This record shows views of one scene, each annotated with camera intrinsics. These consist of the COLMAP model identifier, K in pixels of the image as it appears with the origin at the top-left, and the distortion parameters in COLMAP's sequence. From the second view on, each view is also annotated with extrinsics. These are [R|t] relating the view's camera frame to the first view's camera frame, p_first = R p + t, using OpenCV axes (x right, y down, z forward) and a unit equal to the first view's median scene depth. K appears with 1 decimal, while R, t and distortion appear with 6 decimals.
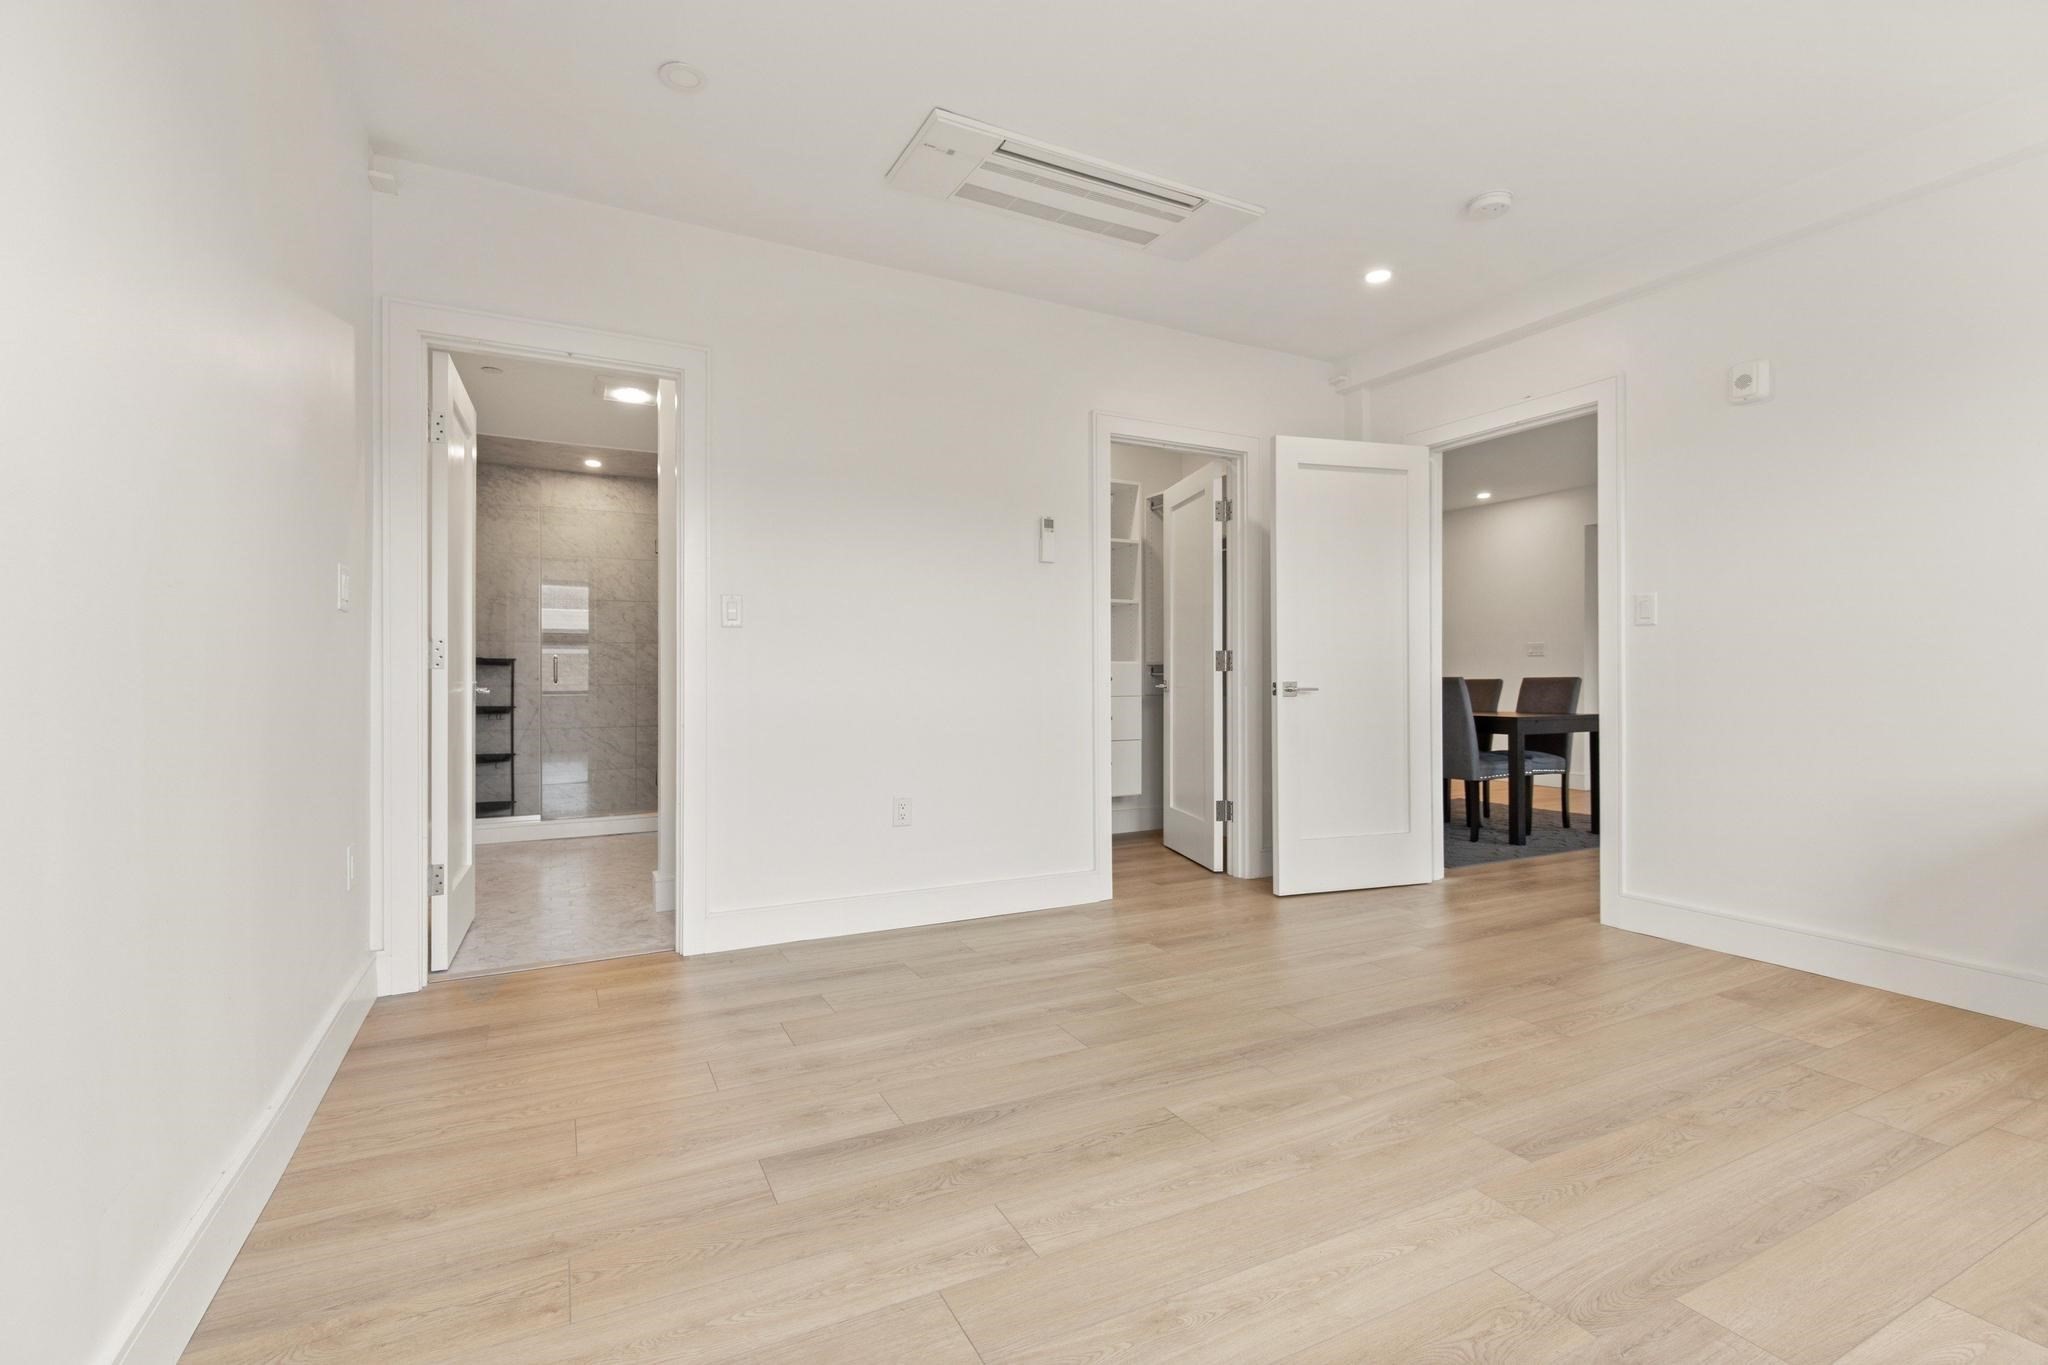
lens RADIAL K [[940.2, 0, 1023.2], [0, 940.2, 677.5], [0, 0, 1]] dist [0.003293, -0.001796]
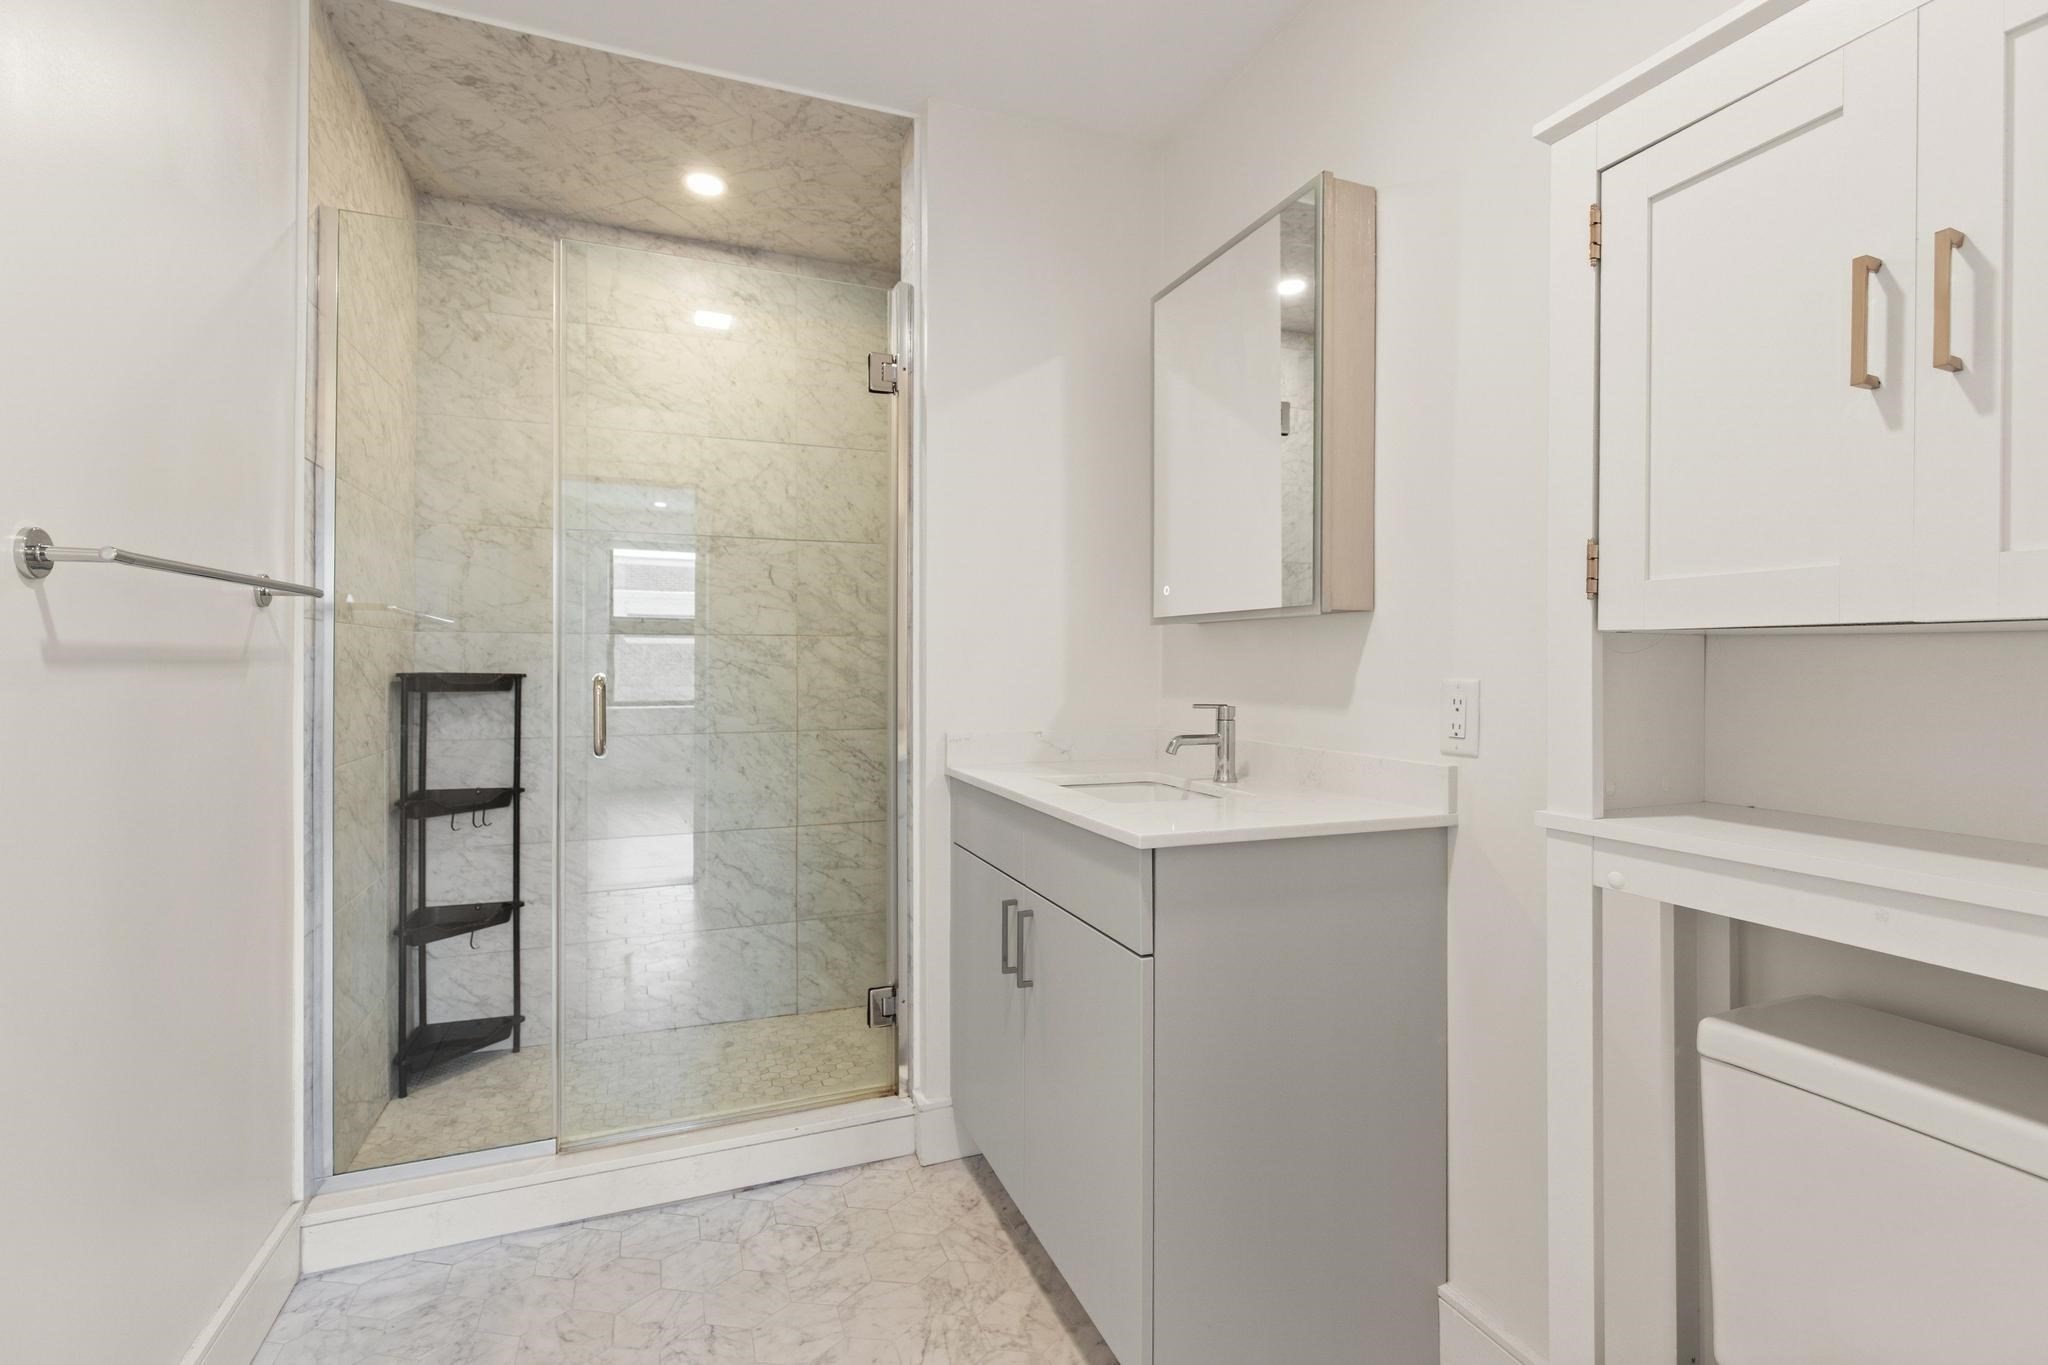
lens RADIAL K [[940.2, 0, 1027.1], [0, 940.2, 674.3], [0, 0, 1]] dist [0.003293, -0.001796]
pose [[0.995554, 0.006067, -0.093998, -0.266559], [-0.005514, 0.999966, 0.006152, -0.022035], [0.094032, -0.005607, 0.995553, 0.579422]]
